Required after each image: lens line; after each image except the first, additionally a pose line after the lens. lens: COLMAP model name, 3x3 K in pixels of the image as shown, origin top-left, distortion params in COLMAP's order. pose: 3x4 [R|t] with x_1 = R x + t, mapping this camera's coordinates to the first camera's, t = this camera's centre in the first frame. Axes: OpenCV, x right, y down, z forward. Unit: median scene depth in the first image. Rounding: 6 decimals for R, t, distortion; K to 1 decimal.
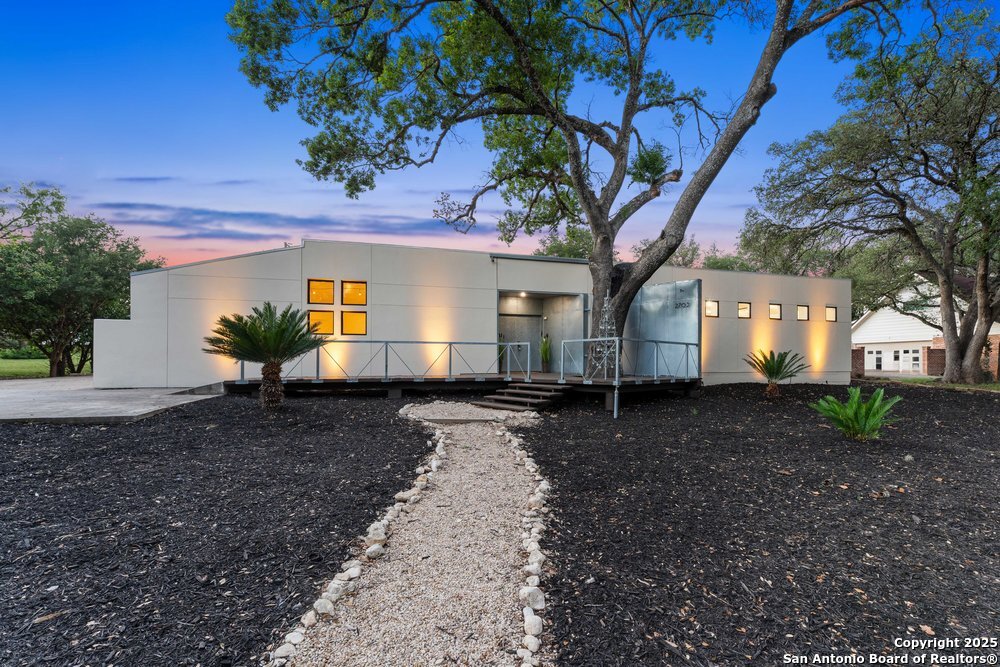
lens RADIAL K [[391.7, 0, 500.0], [0, 391.7, 333.5], [0, 0, 1]] dist [-0.001248, -0.000070]
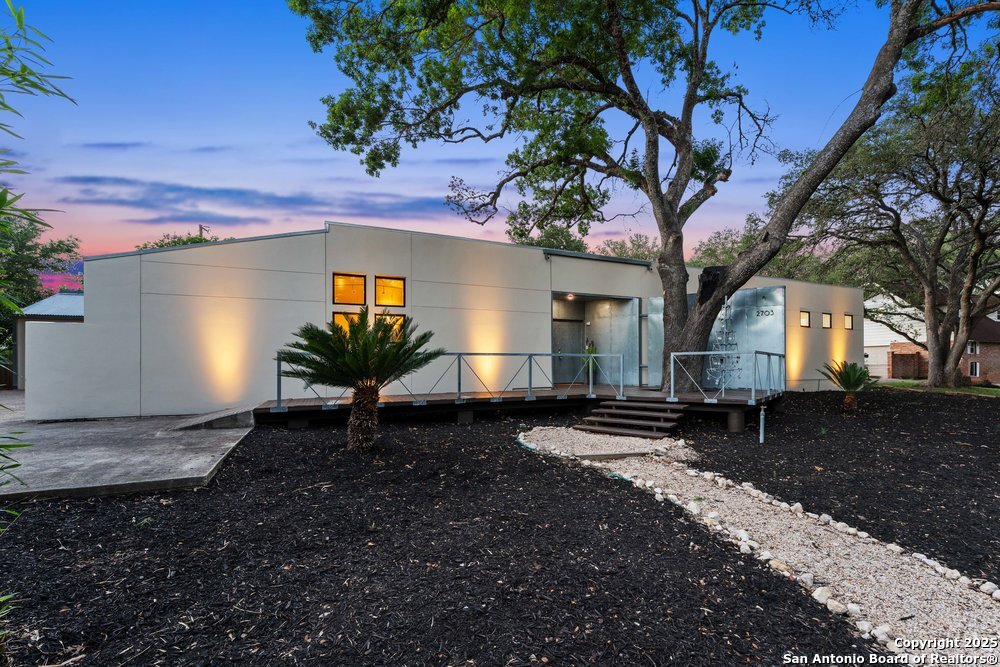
lens RADIAL K [[413.2, 0, 509.2], [0, 413.2, 336.5], [0, 0, 1]] dist [-0.001354, -0.000270]
pose [[0.986044, 0.004320, 0.166426, -0.267832], [-0.005104, 0.999978, 0.004282, -0.015531], [-0.166404, -0.005071, 0.986045, 0.112270]]
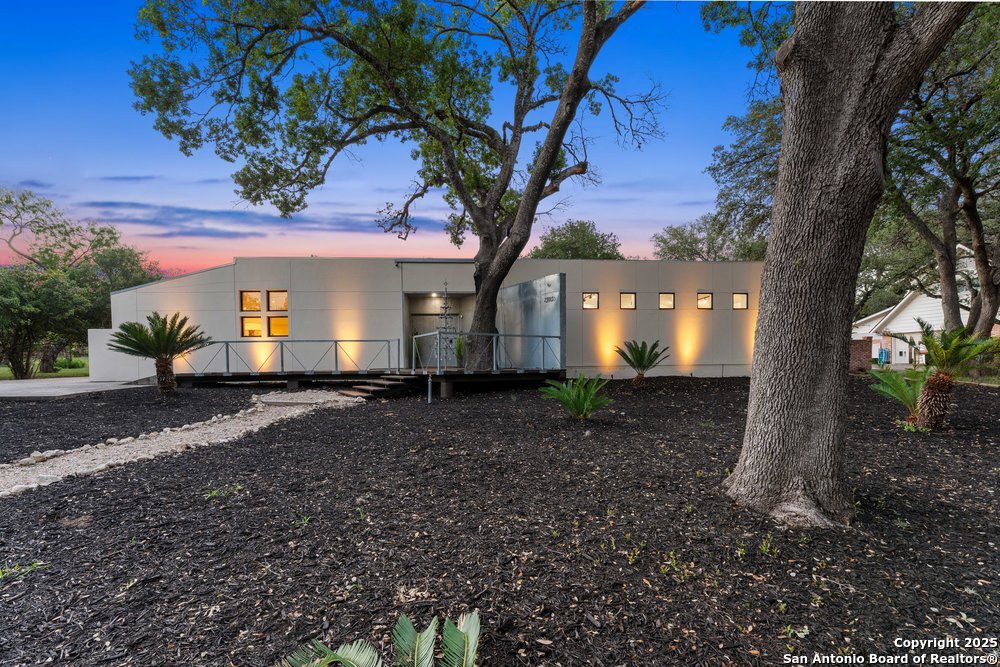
lens RADIAL K [[395.0, 0, 462.6], [0, 395.0, 345.9], [0, 0, 1]] dist [-0.001652, -0.000187]
pose [[0.982109, -0.020866, -0.187156, 0.383107], [0.026273, 0.999305, 0.026457, 0.014814], [0.186474, -0.030901, 0.981974, -0.059572]]
